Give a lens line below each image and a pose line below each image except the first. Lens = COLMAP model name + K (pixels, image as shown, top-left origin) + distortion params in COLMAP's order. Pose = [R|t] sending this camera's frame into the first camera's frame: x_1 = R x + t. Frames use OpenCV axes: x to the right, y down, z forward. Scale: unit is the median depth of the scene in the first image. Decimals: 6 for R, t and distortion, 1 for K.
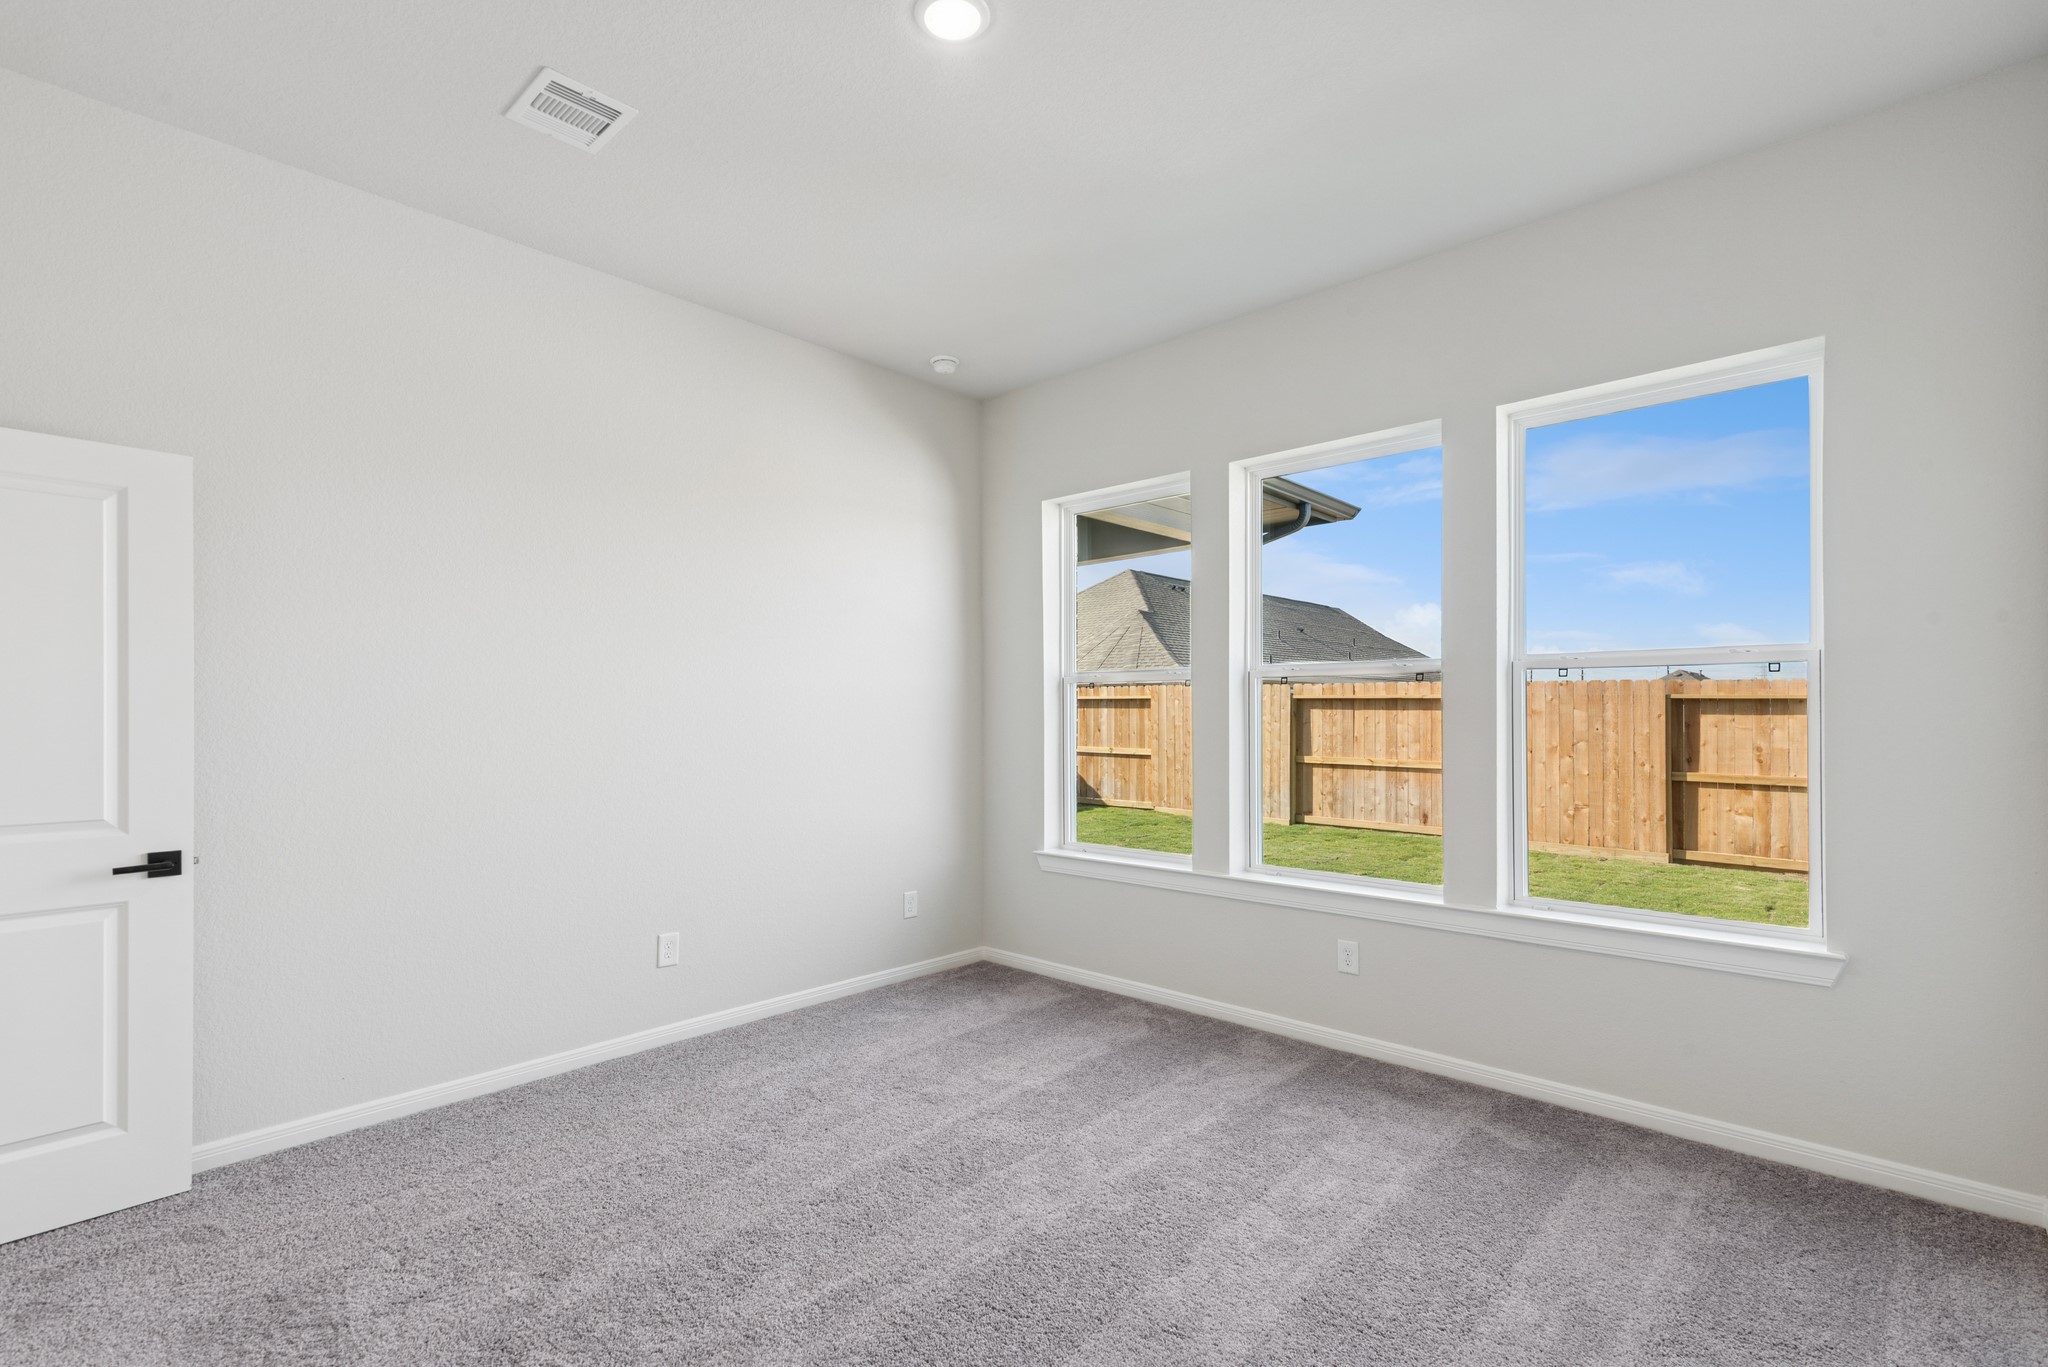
lens RADIAL K [[924.5, 0, 1034.1], [0, 924.5, 709.0], [0, 0, 1]] dist [0.012049, 0.000217]
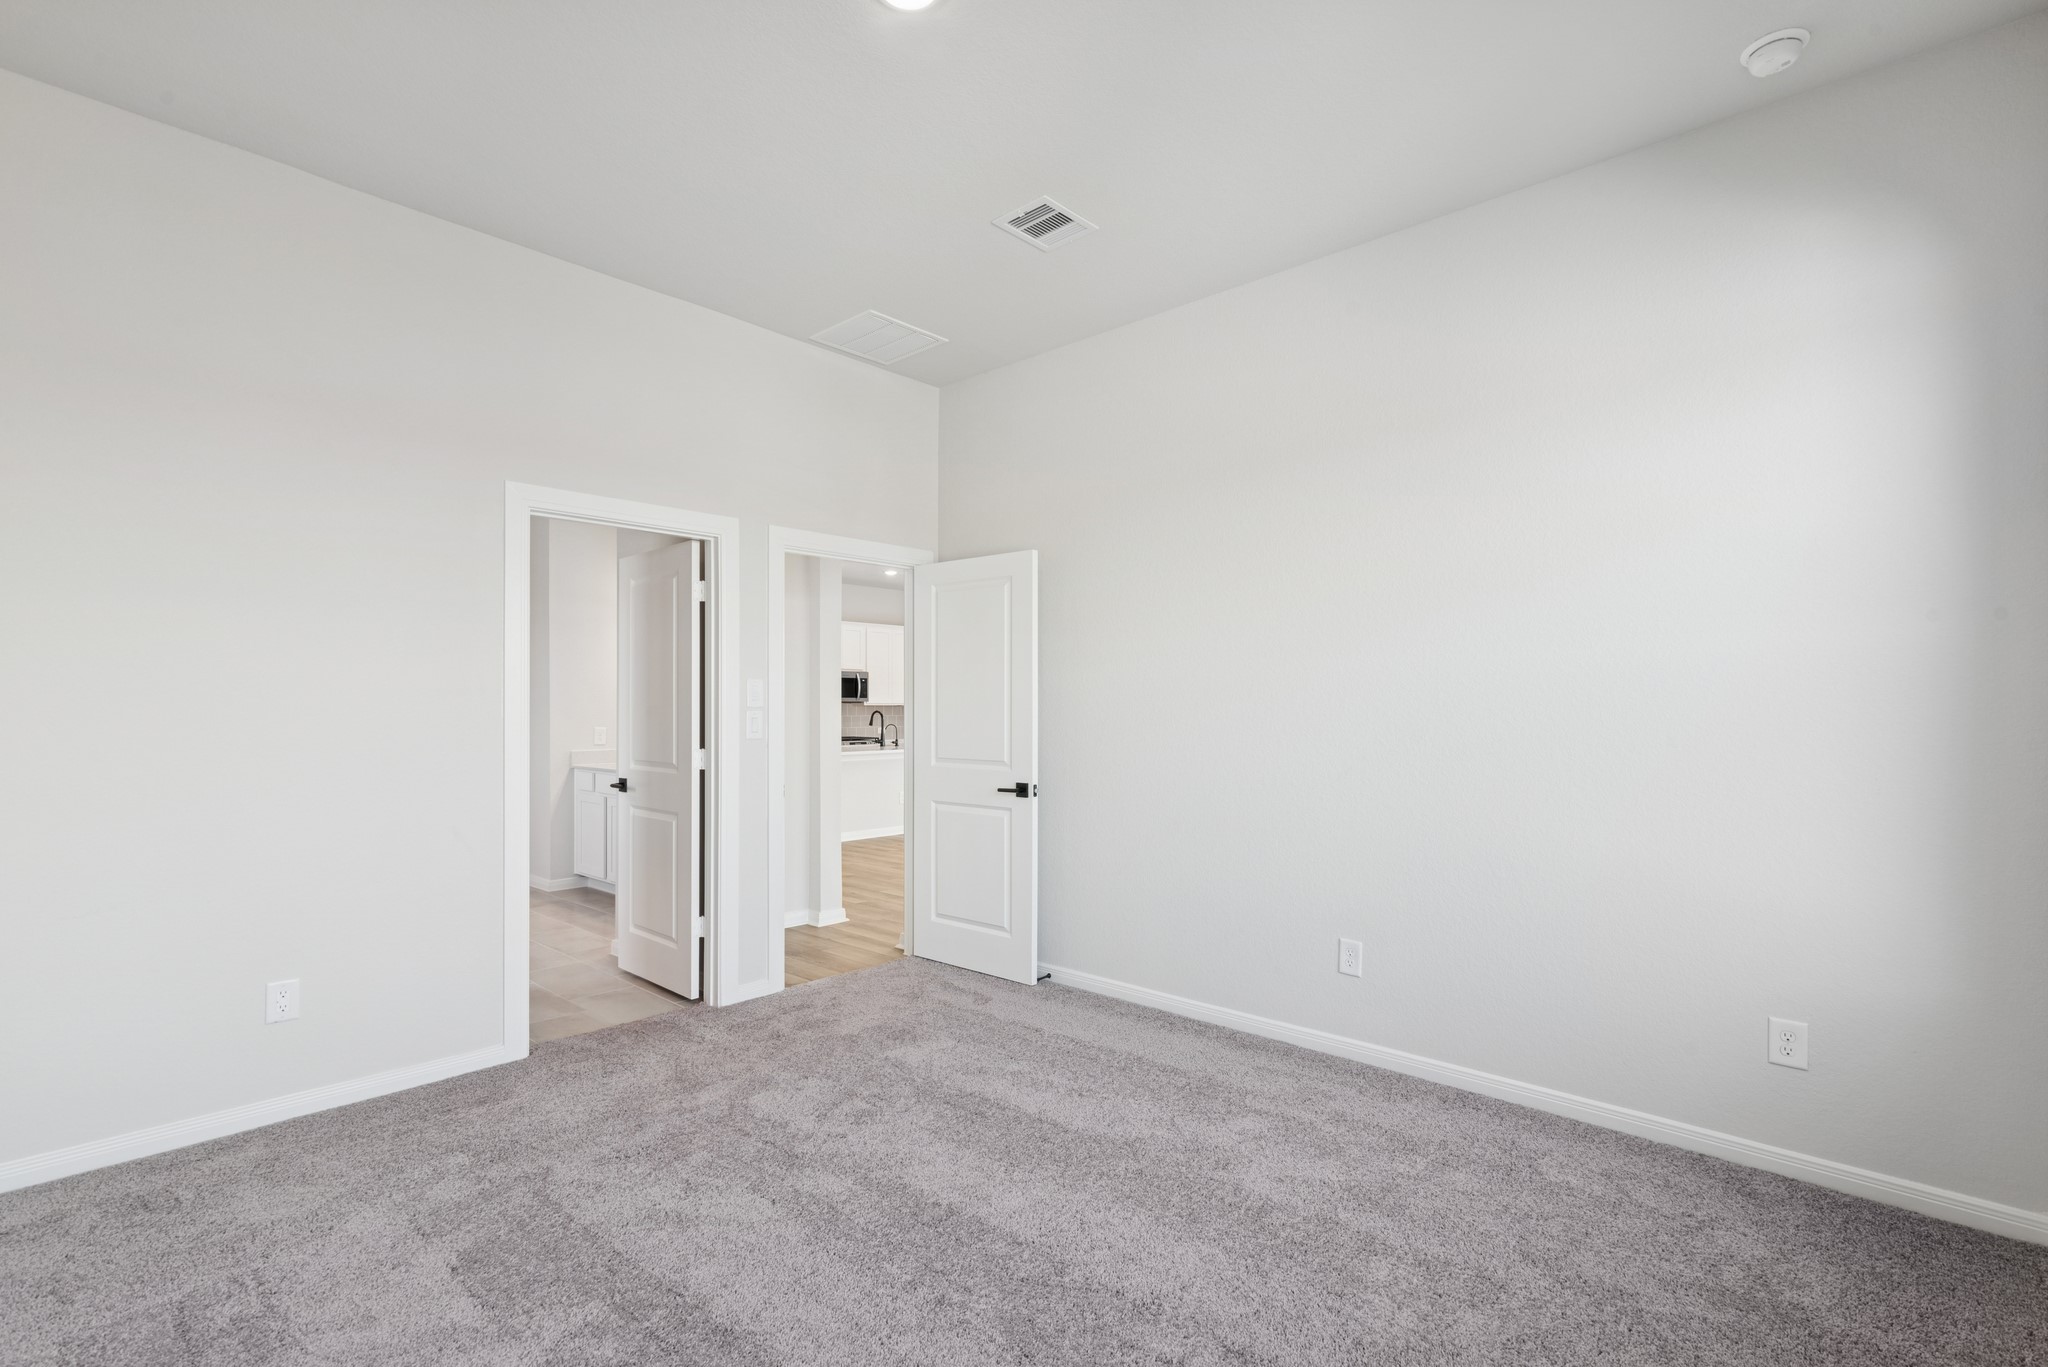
lens RADIAL K [[956.4, 0, 1036.5], [0, 956.4, 695.4], [0, 0, 1]] dist [0.008159, -0.000081]
pose [[0.004580, -0.007238, -0.999963, 0.159723], [0.007814, 0.999944, -0.007202, 0.000881], [0.999959, -0.007781, 0.004637, 0.195433]]
